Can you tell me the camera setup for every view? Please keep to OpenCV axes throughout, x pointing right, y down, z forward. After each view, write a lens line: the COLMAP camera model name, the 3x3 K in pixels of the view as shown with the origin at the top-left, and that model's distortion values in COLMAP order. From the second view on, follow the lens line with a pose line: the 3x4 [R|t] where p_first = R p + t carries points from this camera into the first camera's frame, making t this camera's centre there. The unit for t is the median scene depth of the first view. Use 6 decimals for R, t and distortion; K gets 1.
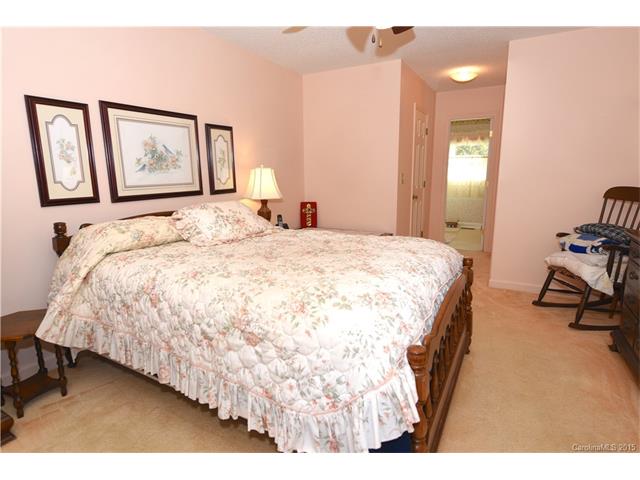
lens RADIAL K [[361.2, 0, 320.0], [0, 361.2, 240.0], [0, 0, 1]] dist [0.001487, -0.000080]
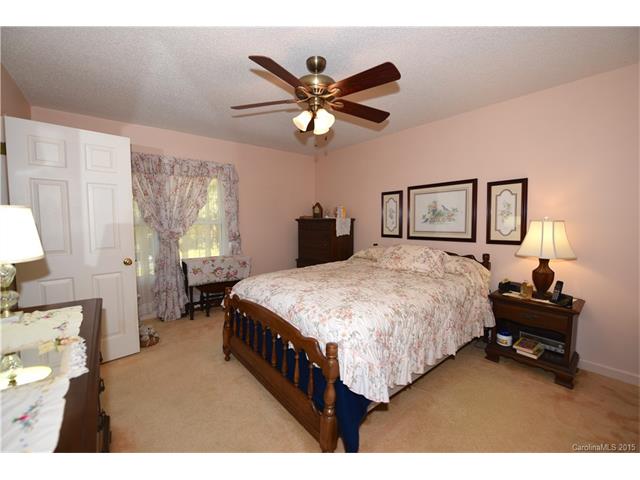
lens RADIAL K [[258.7, 0, 320.0], [0, 258.7, 240.0], [0, 0, 1]] dist [-0.000412, 0.000076]
pose [[-0.368754, 0.068723, -0.926983, 0.743099], [-0.174826, 0.974338, 0.141779, -0.186658], [0.912938, 0.214342, -0.347276, 0.936136]]
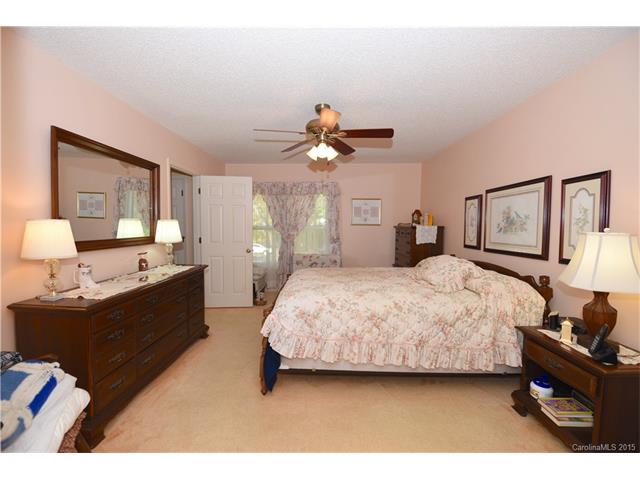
lens RADIAL K [[258.7, 0, 320.0], [0, 258.7, 240.0], [0, 0, 1]] dist [-0.000412, 0.000076]
pose [[-0.878359, 0.015894, -0.477737, 0.533234], [-0.102542, 0.969914, 0.220800, -0.292763], [0.466873, 0.242930, -0.850303, 1.437662]]
